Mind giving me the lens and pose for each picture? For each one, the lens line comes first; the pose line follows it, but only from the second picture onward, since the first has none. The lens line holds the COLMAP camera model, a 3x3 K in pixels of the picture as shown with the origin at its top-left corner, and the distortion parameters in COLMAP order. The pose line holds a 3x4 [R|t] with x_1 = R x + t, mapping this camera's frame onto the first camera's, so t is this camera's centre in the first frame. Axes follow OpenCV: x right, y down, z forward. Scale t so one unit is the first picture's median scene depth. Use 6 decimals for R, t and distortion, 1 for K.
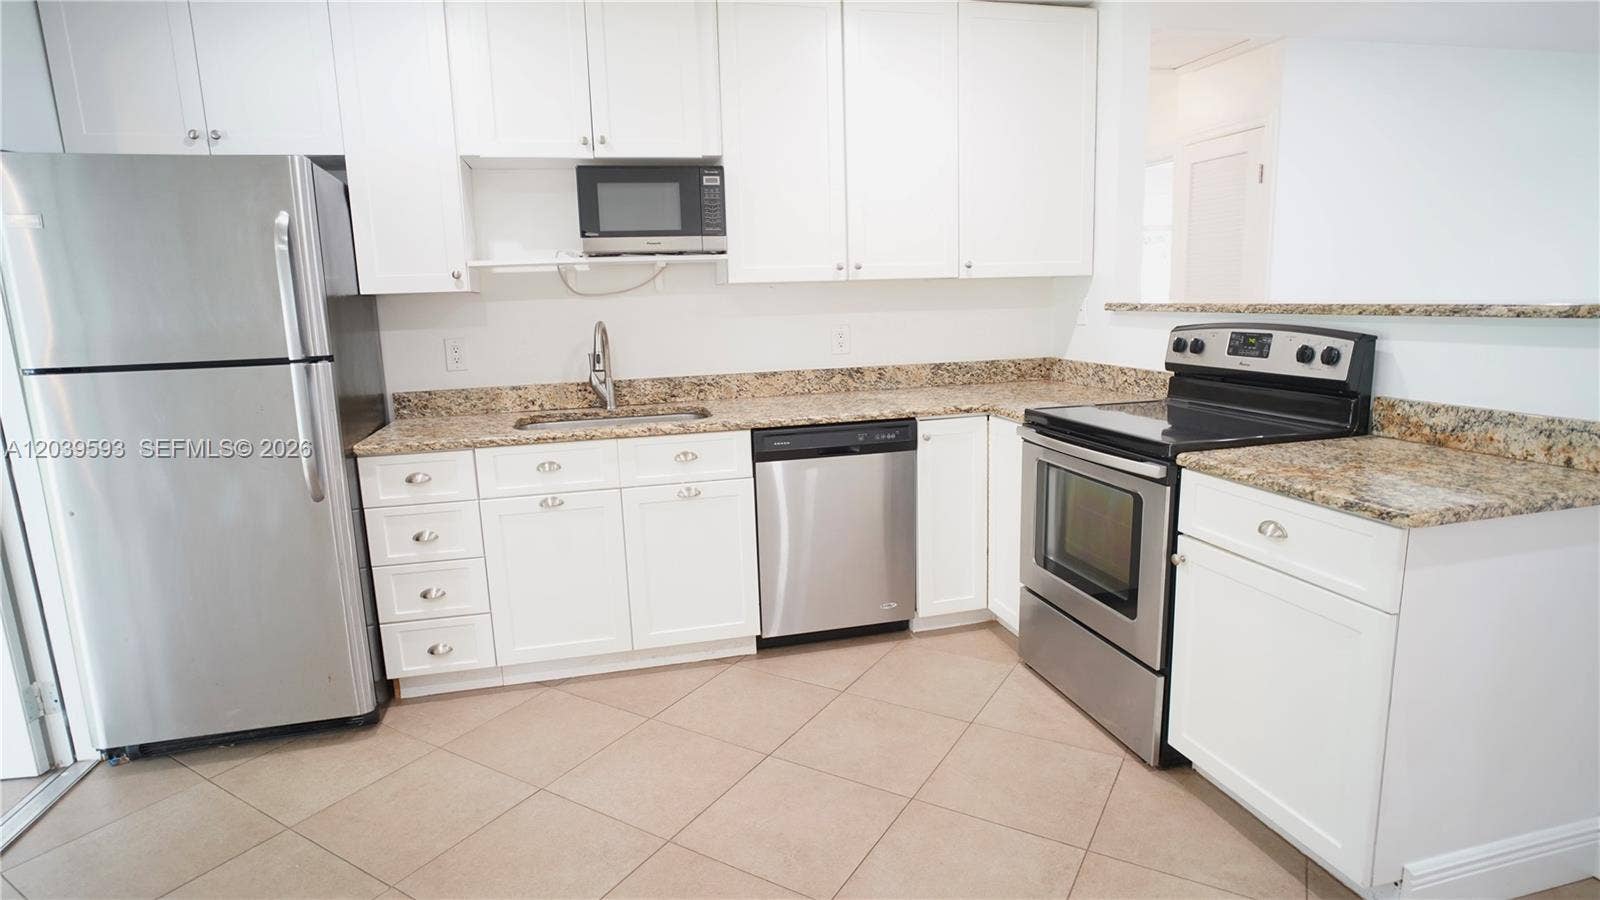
lens RADIAL K [[834.3, 0, 804.1], [0, 834.3, 468.6], [0, 0, 1]] dist [-0.040960, 0.018849]
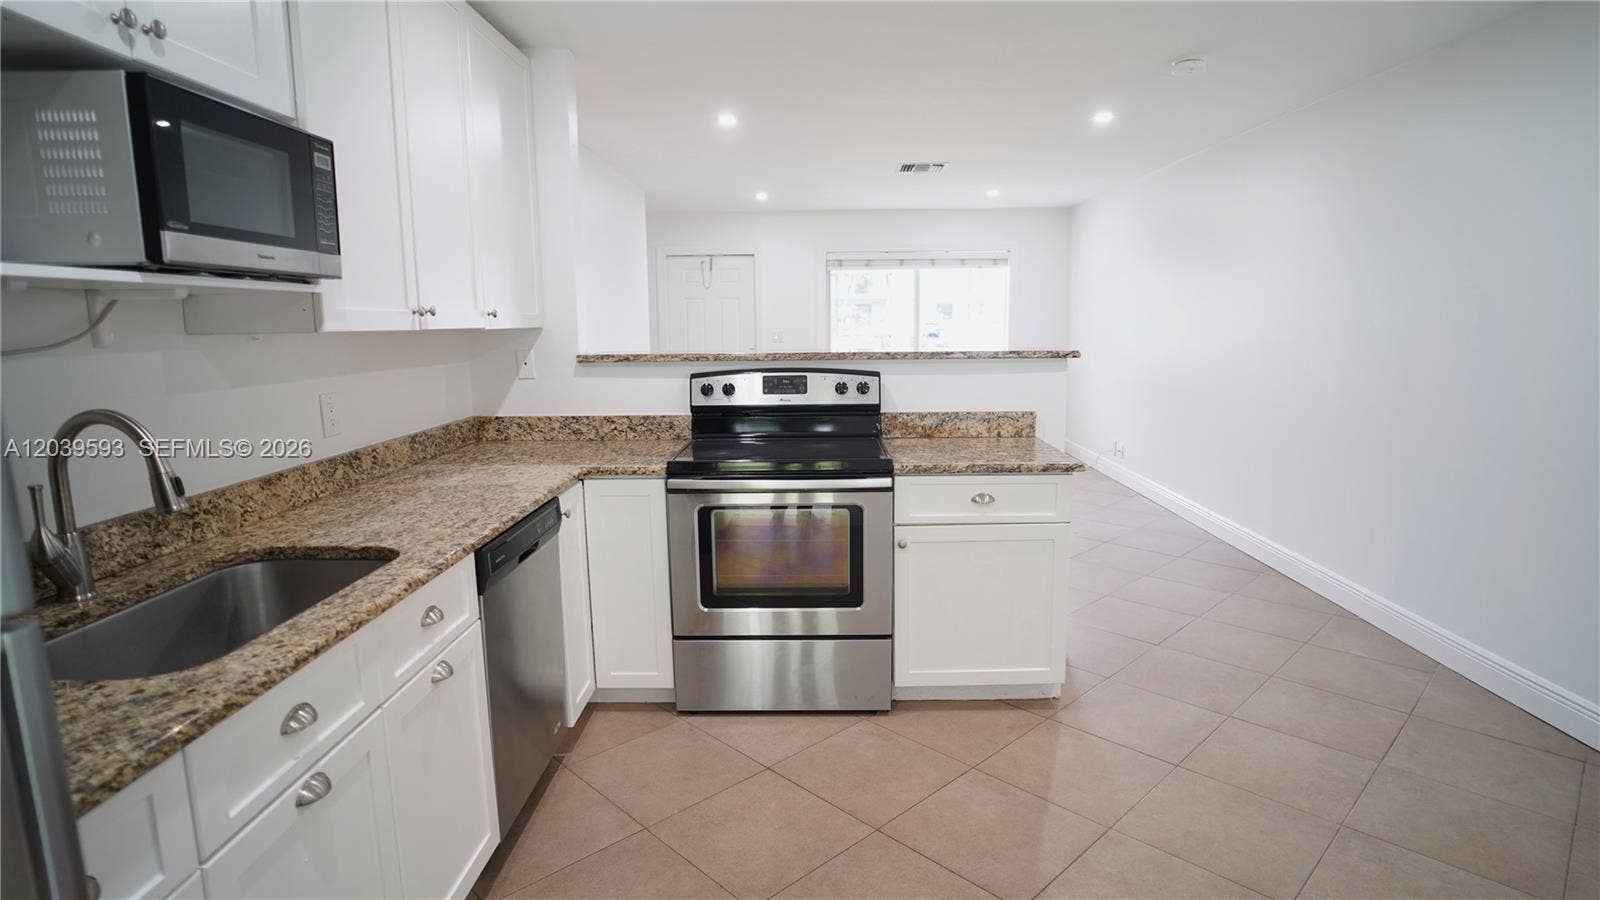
lens RADIAL K [[834.3, 0, 804.1], [0, 834.3, 468.6], [0, 0, 1]] dist [-0.040960, 0.018849]
pose [[0.258125, -0.141641, 0.955672, -0.688533], [0.196978, 0.976132, 0.091470, -0.130769], [-0.945817, 0.164636, 0.279865, 0.605967]]
